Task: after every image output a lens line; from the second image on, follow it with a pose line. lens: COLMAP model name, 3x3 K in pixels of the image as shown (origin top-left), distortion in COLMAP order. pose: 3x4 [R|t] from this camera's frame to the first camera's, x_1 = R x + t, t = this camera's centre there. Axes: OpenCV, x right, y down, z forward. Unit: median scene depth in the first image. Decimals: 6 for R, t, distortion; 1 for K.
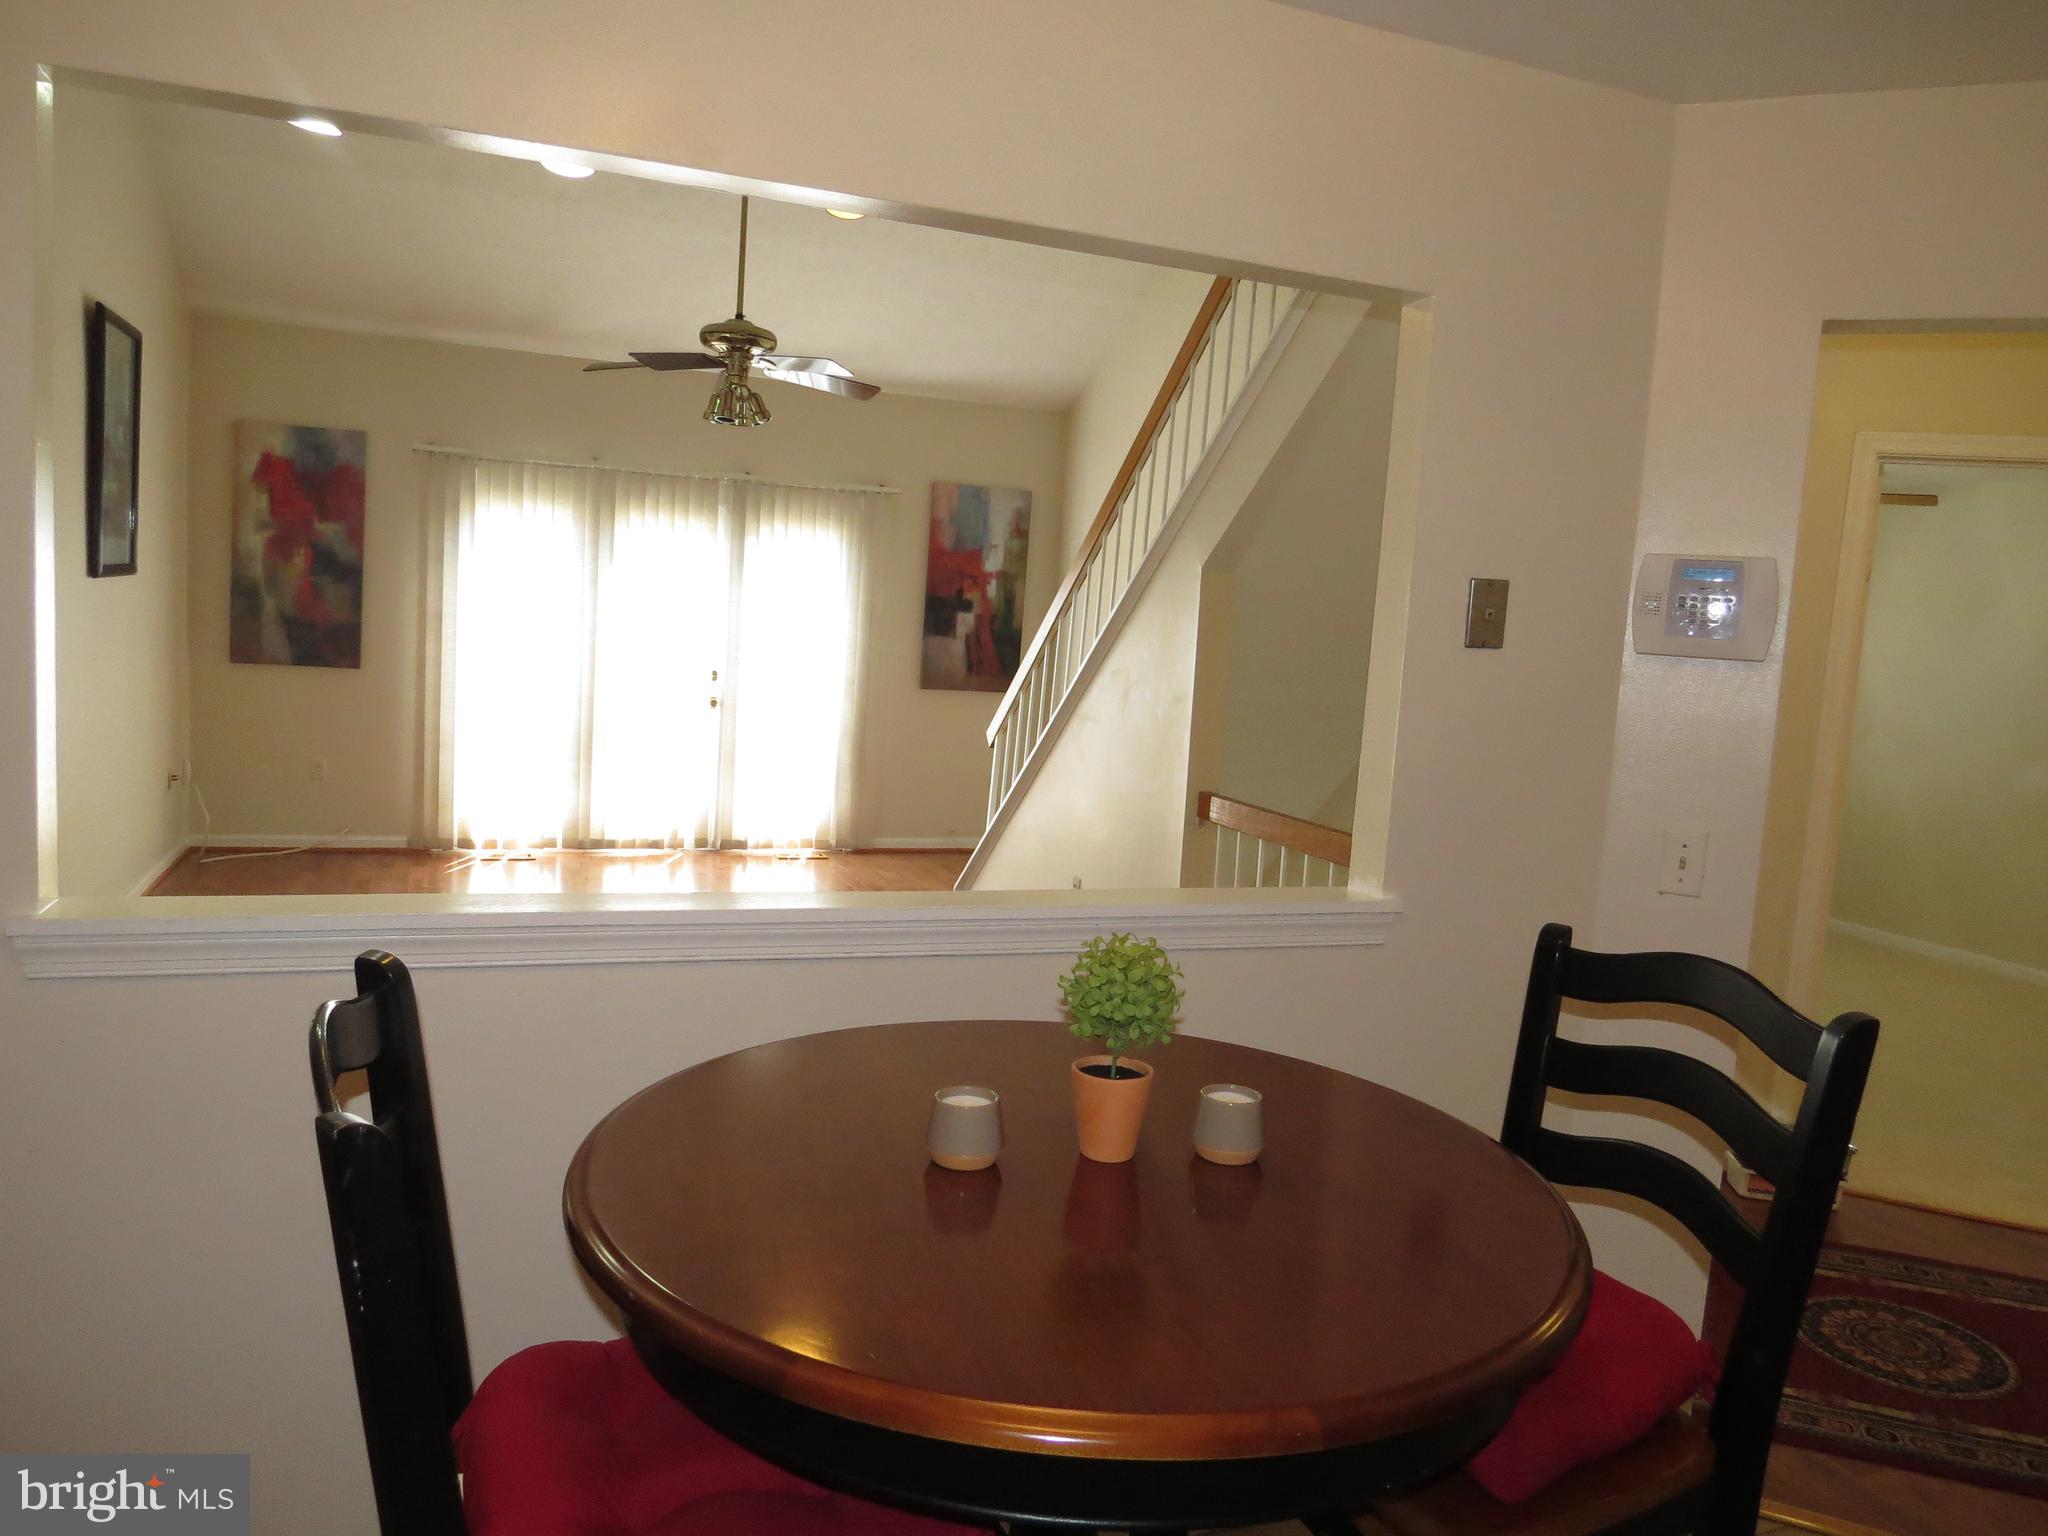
lens RADIAL K [[1480.8, 0, 1028.6], [0, 1480.8, 772.3], [0, 0, 1]] dist [-0.034132, 0.014061]
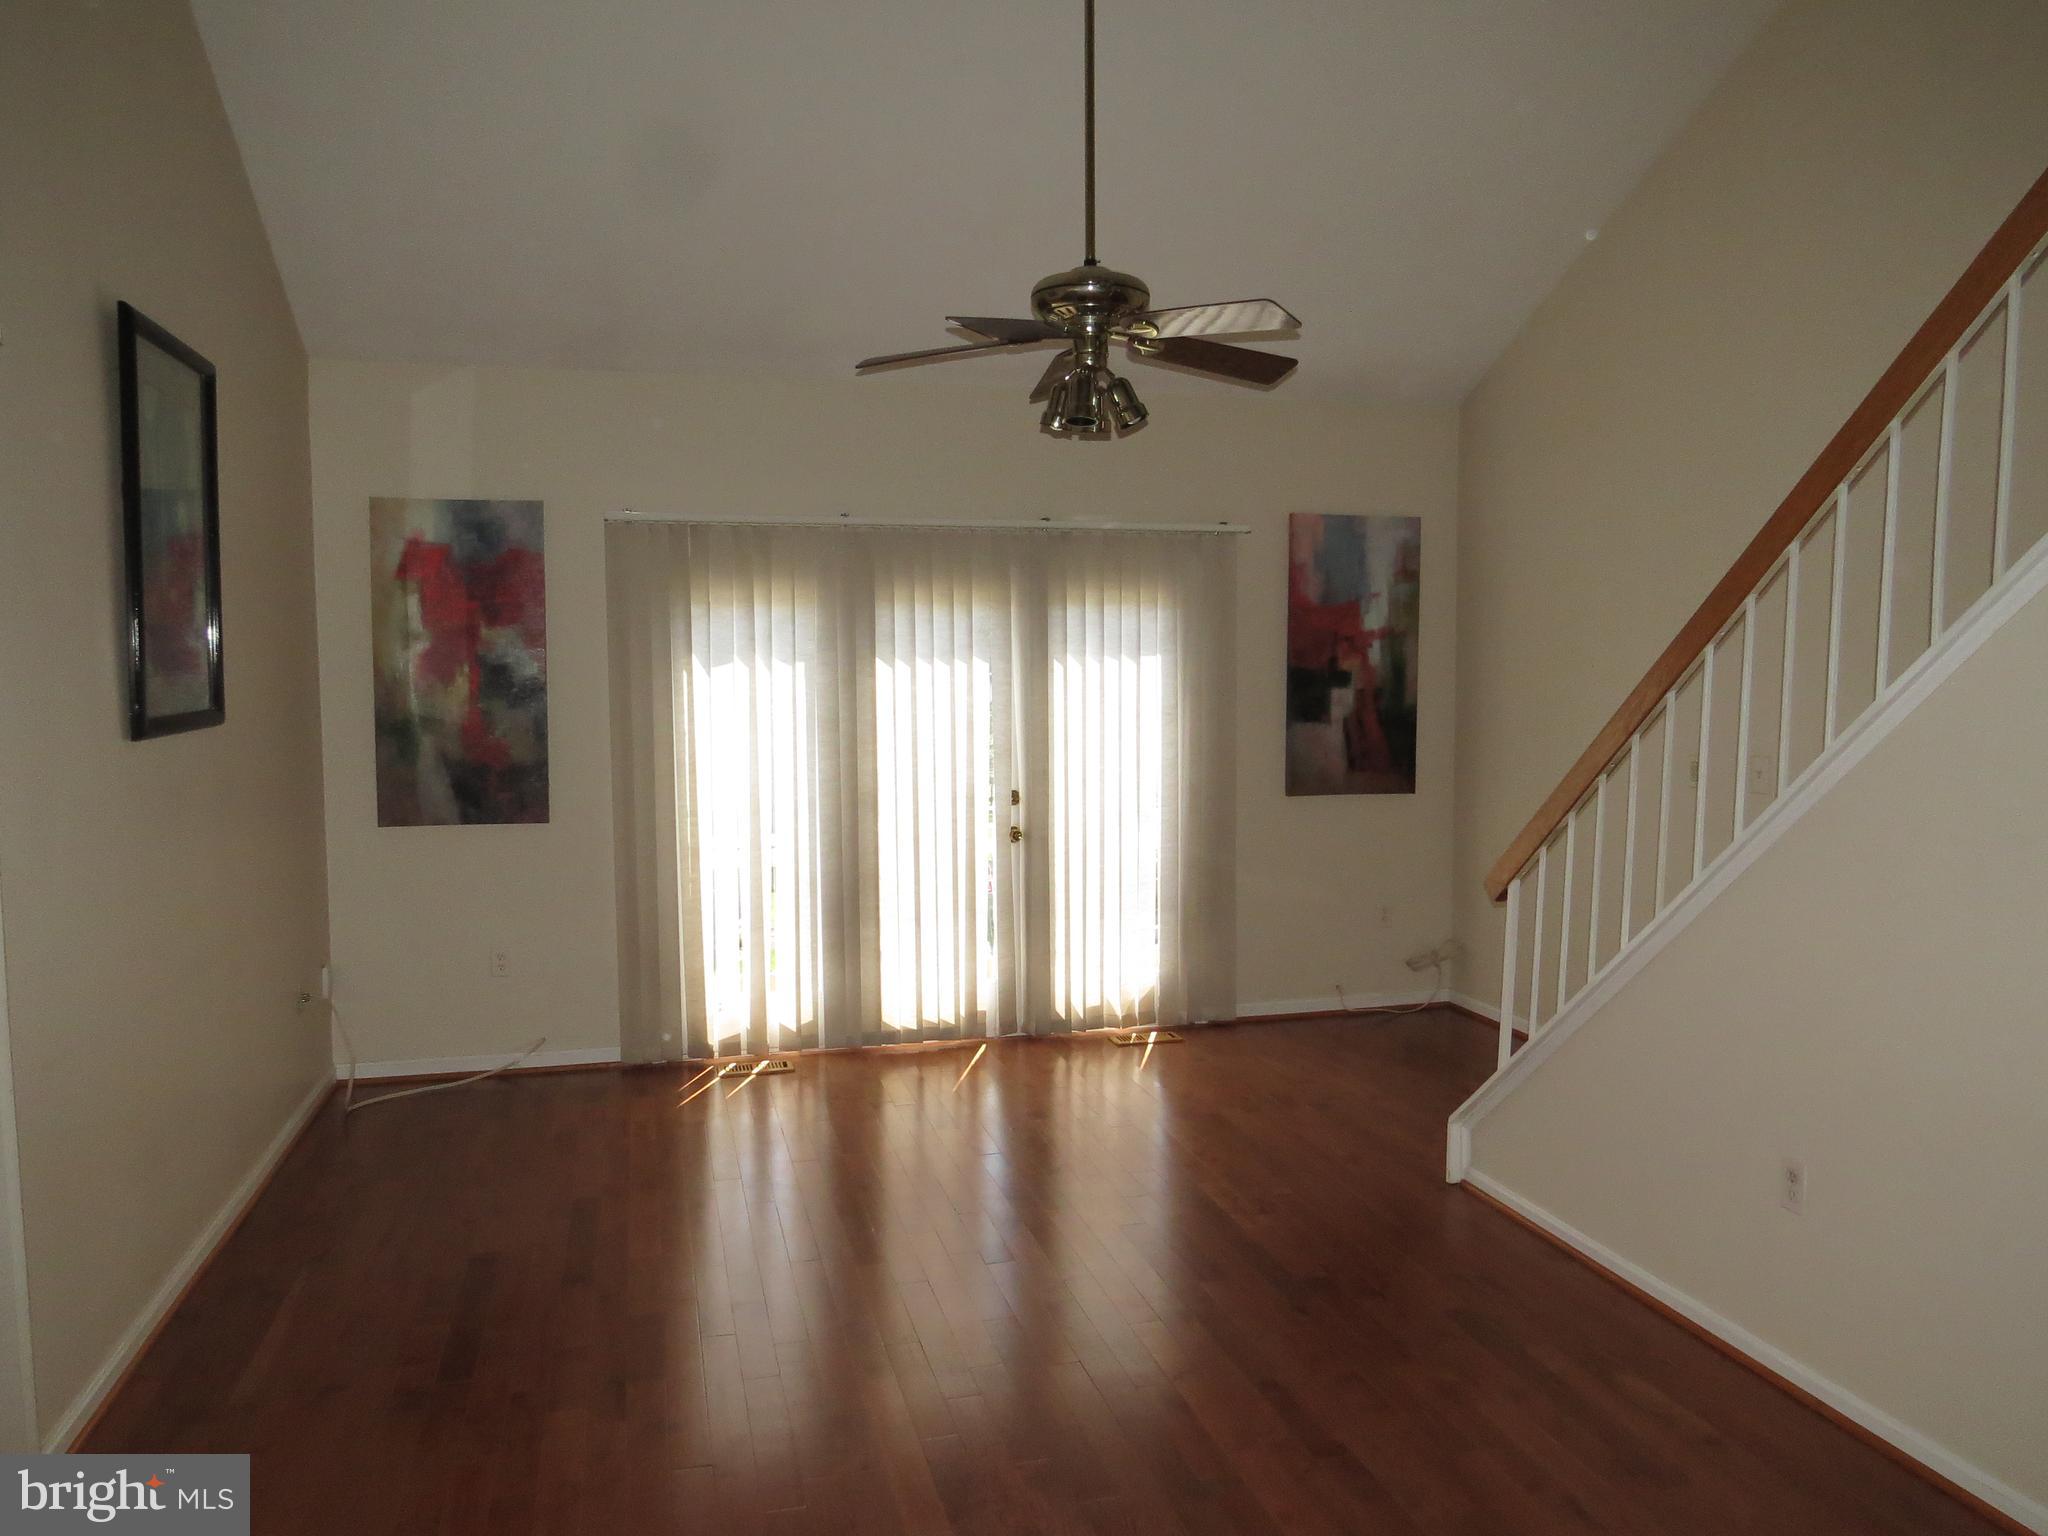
lens RADIAL K [[1480.8, 0, 1026.2], [0, 1480.8, 762.7], [0, 0, 1]] dist [-0.034132, 0.014061]
pose [[0.991269, -0.062709, -0.115992, -0.128280], [0.057103, 0.997063, -0.051043, -0.047932], [0.118852, 0.043973, 0.991938, 0.290492]]
